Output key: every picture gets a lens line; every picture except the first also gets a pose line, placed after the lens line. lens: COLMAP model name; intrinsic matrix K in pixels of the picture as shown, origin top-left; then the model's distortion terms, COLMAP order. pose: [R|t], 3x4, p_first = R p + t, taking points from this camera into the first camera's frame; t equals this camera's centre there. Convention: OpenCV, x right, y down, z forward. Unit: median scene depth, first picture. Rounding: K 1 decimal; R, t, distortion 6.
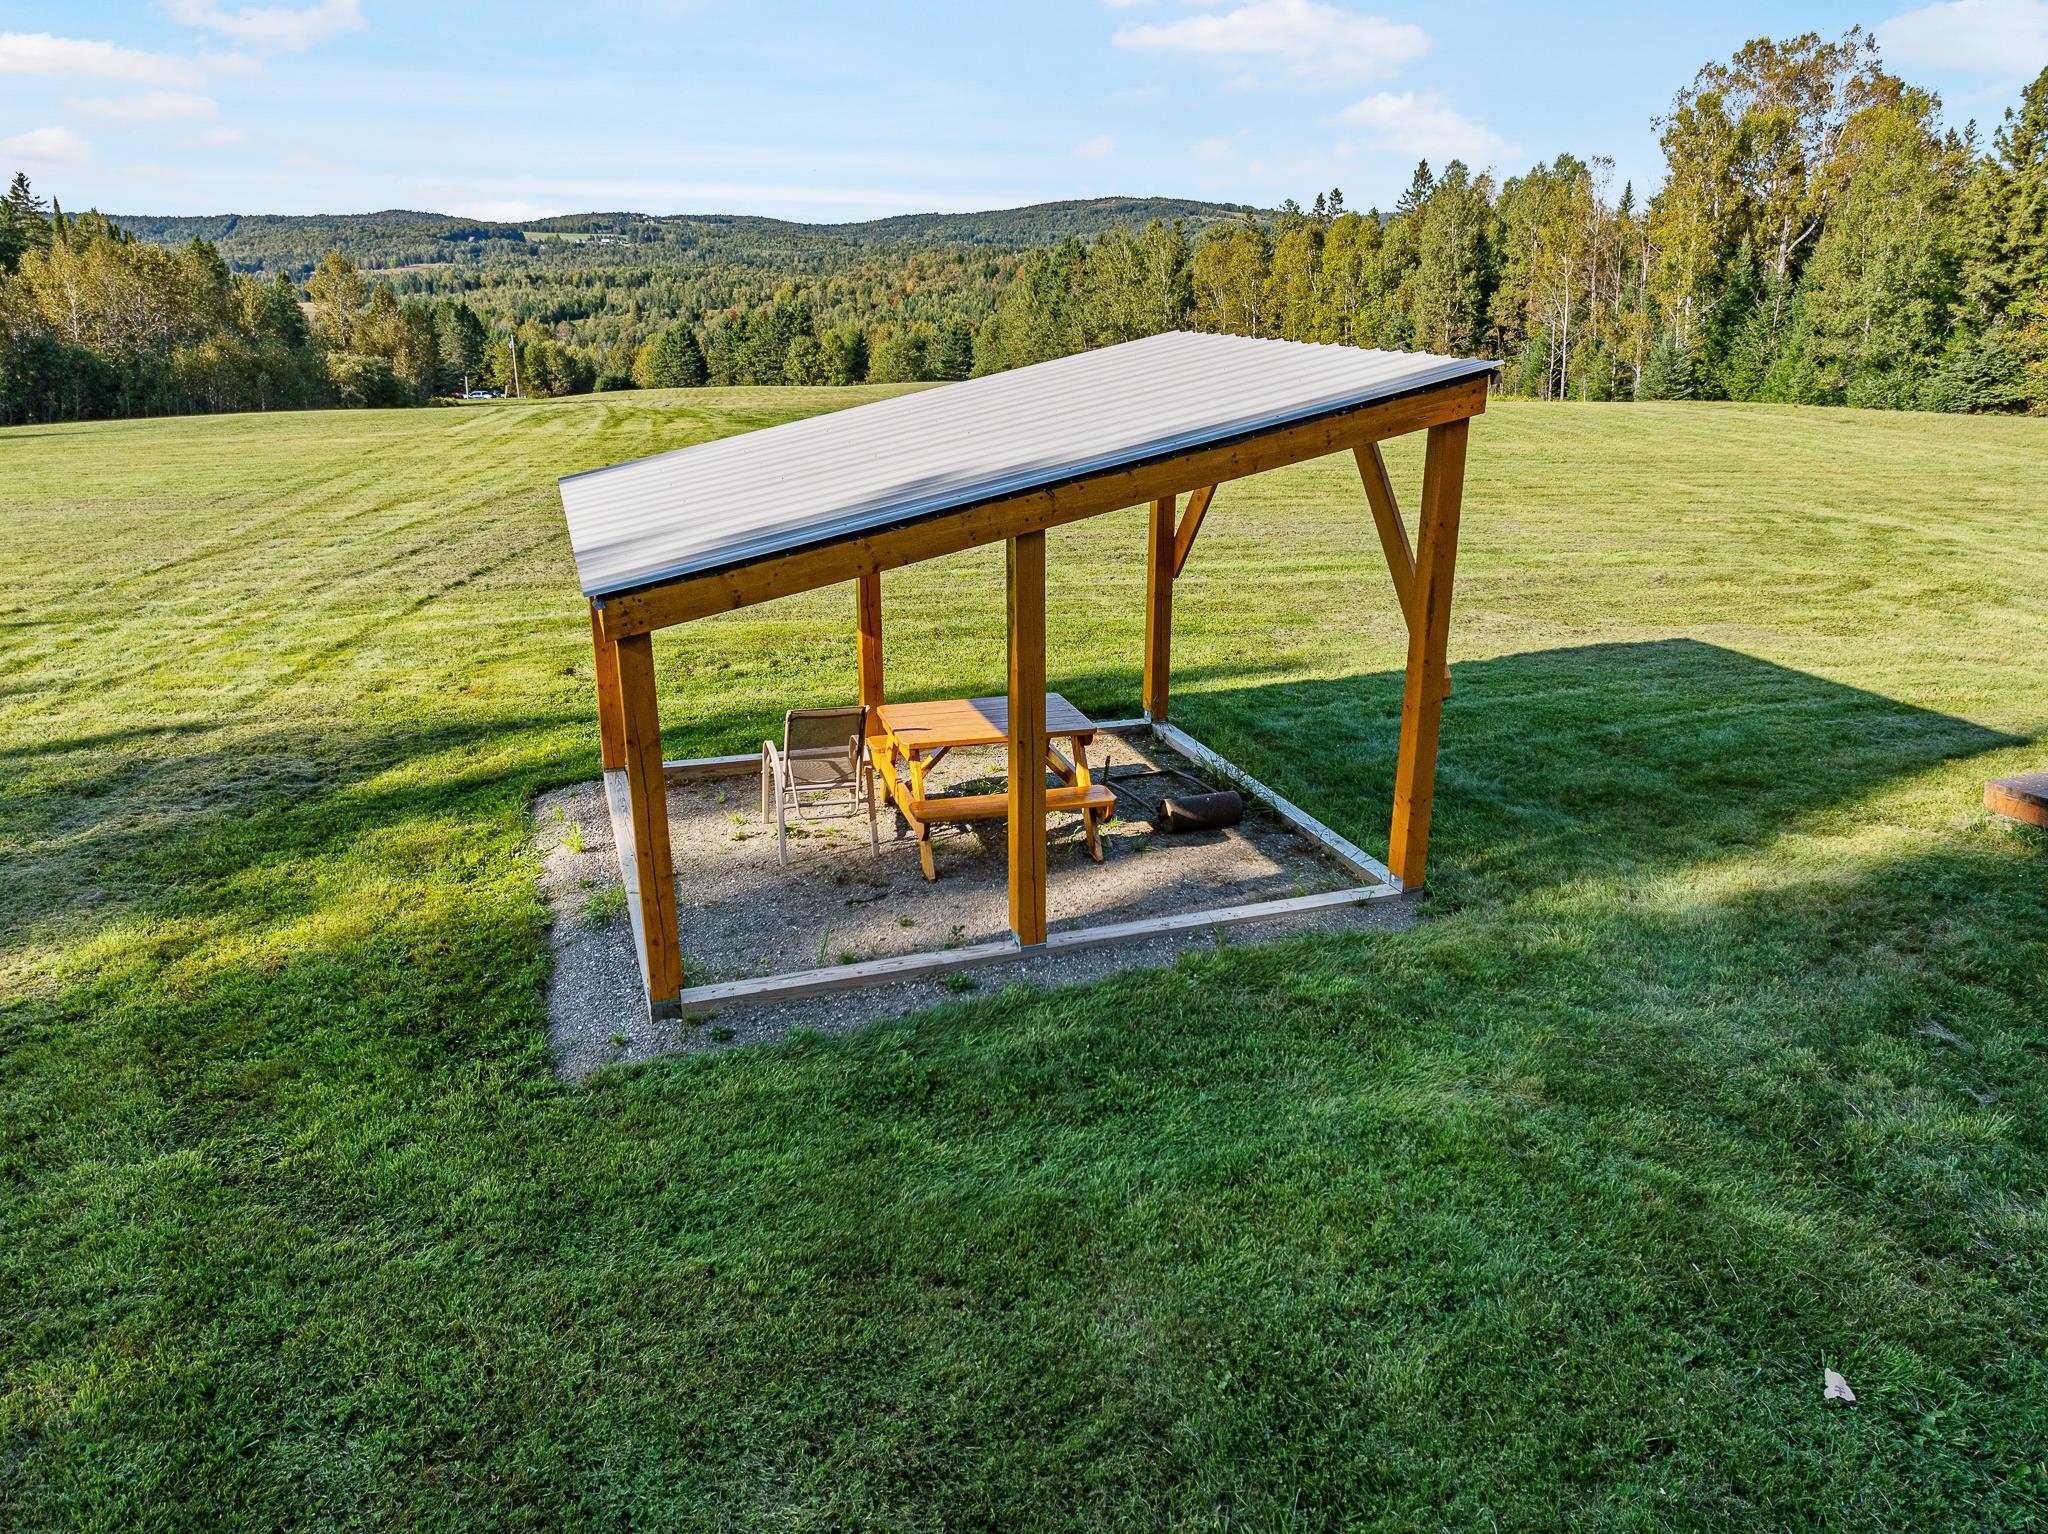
lens RADIAL K [[1446.6, 0, 1018.8], [0, 1446.6, 733.6], [0, 0, 1]] dist [-0.111284, 0.072624]
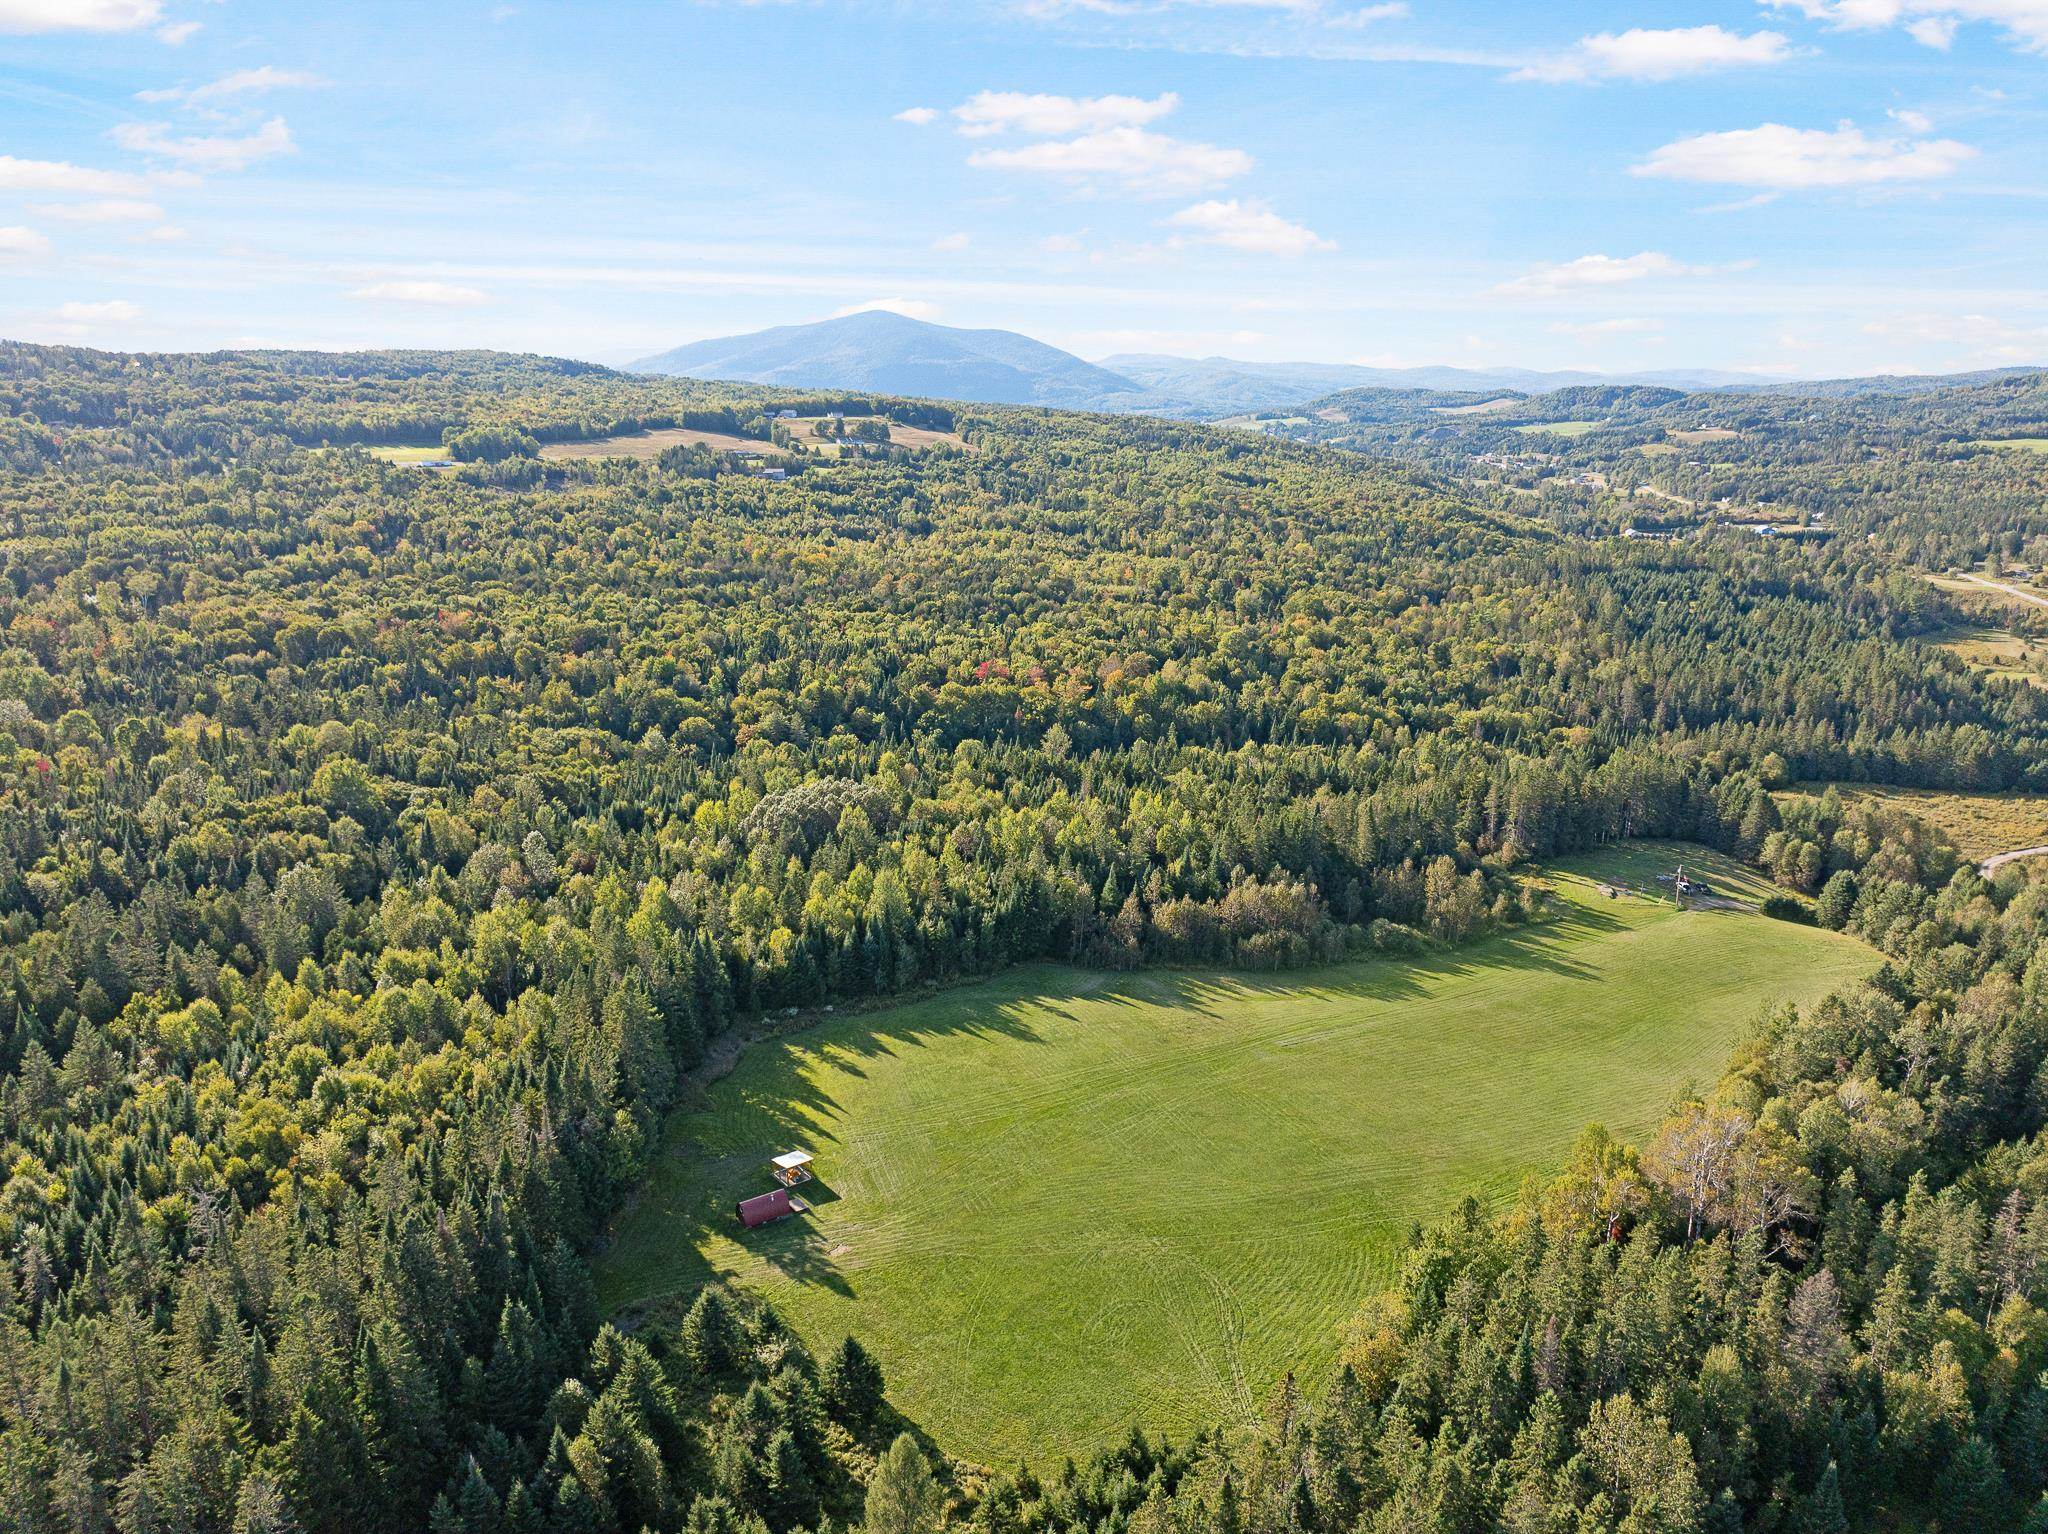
lens RADIAL K [[1389.6, 0, 1056.9], [0, 1389.6, 776.8], [0, 0, 1]] dist [-0.033815, -0.003373]
pose [[0.309898, 0.239939, -0.919996, 0.162317], [-0.277739, 0.948272, 0.153758, -0.085415], [0.909299, 0.207869, 0.360508, -0.035630]]
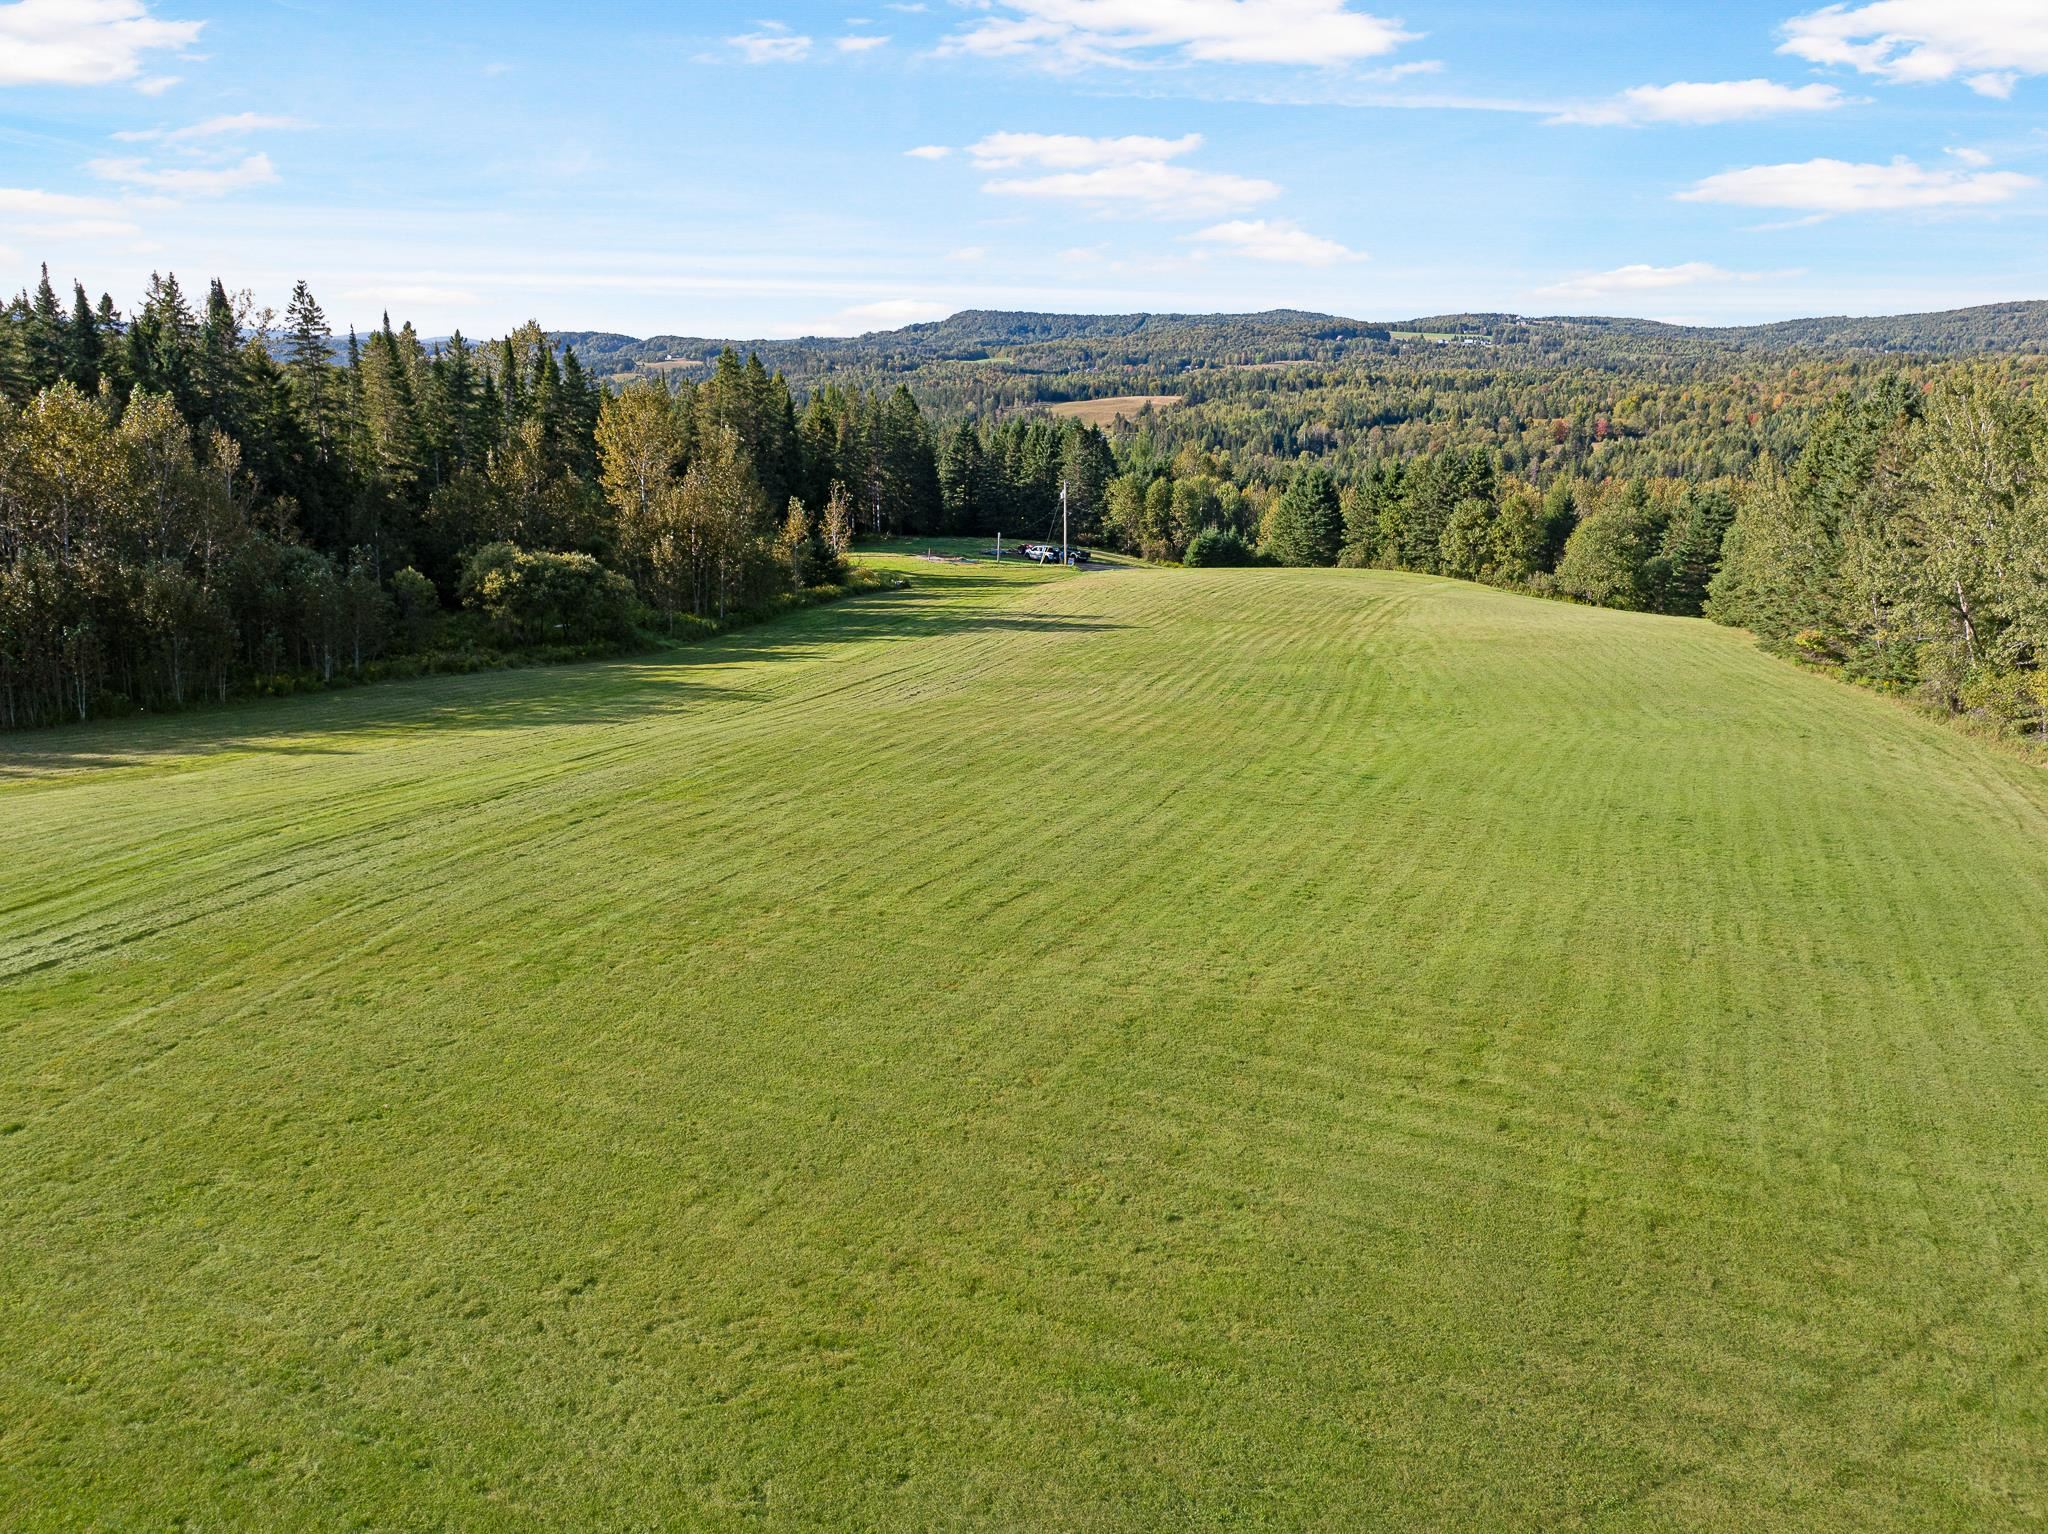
lens RADIAL K [[1384.9, 0, 1032.4], [0, 1384.9, 791.1], [0, 0, 1]] dist [-0.028370, -0.026531]
pose [[0.841003, 0.159176, -0.517086, 0.008966], [-0.168456, 0.985273, 0.029317, -0.027844], [0.514137, 0.062450, 0.855431, 0.074335]]
